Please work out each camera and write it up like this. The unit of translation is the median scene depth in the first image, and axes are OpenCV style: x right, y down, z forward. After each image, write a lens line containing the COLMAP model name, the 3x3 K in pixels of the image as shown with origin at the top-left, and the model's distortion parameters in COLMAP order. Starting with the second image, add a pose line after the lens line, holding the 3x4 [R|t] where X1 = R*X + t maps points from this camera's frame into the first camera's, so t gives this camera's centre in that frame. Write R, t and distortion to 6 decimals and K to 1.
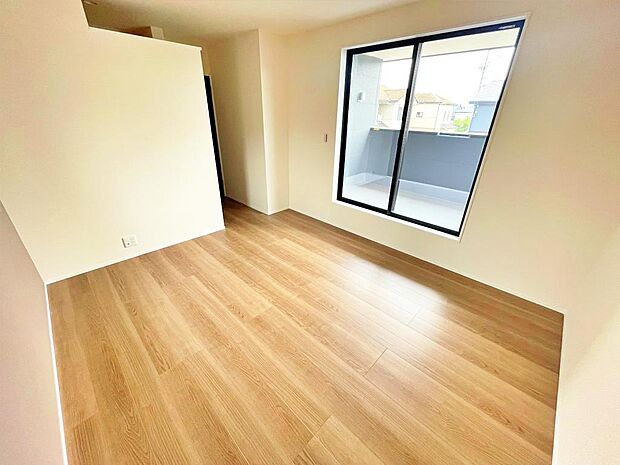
lens RADIAL K [[250.7, 0, 315.9], [0, 250.7, 235.9], [0, 0, 1]] dist [-0.004719, 0.000276]
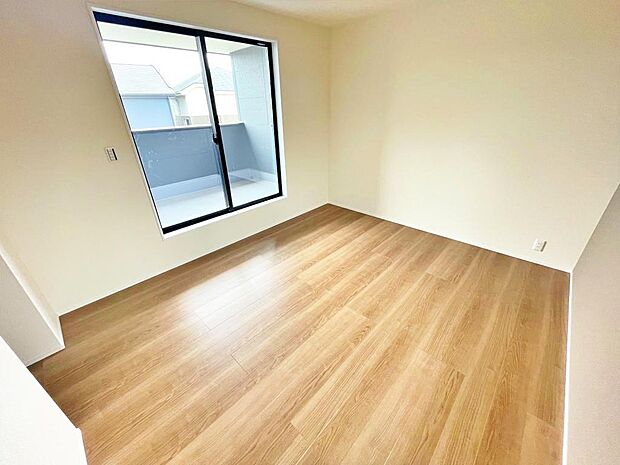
lens RADIAL K [[250.7, 0, 310.5], [0, 250.7, 231.4], [0, 0, 1]] dist [-0.004719, 0.000276]
pose [[-0.009177, -0.463403, 0.886100, -0.874673], [0.467230, 0.781469, 0.413524, -0.400472], [-0.884088, 0.417807, 0.209344, 0.783855]]
